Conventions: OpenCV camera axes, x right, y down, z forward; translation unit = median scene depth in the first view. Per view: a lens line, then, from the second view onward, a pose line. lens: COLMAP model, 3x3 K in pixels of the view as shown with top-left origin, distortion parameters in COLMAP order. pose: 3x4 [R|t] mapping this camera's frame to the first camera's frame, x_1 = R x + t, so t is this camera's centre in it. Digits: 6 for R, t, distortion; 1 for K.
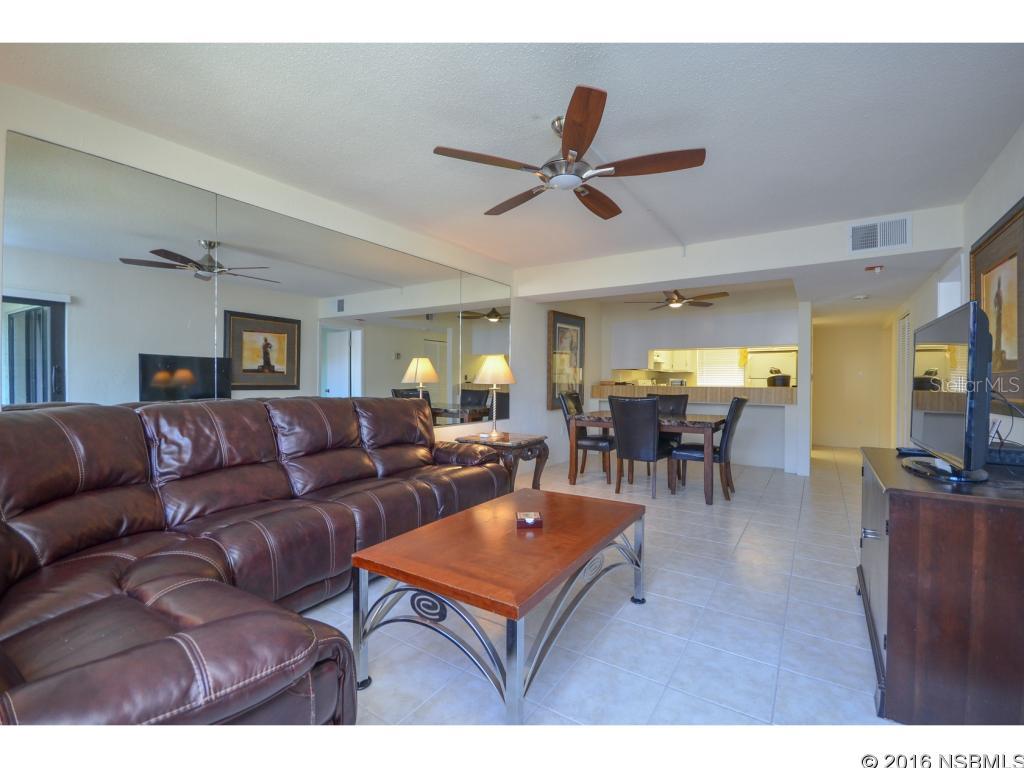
lens RADIAL K [[454.2, 0, 513.9], [0, 454.2, 380.5], [0, 0, 1]] dist [0.010298, -0.007541]
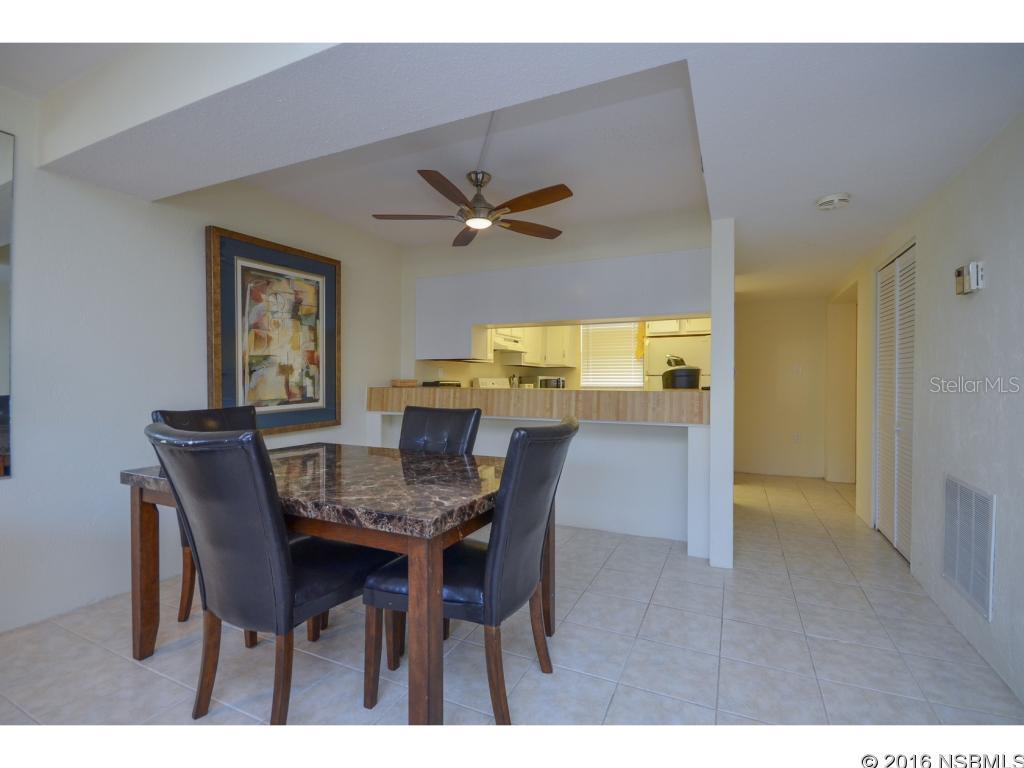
lens RADIAL K [[454.2, 0, 509.6], [0, 454.2, 377.6], [0, 0, 1]] dist [0.010298, -0.007541]
pose [[0.993072, -0.002541, 0.117479, 0.298339], [0.003180, 0.999981, -0.005258, 0.001932], [-0.117463, 0.005595, 0.993061, 0.456719]]
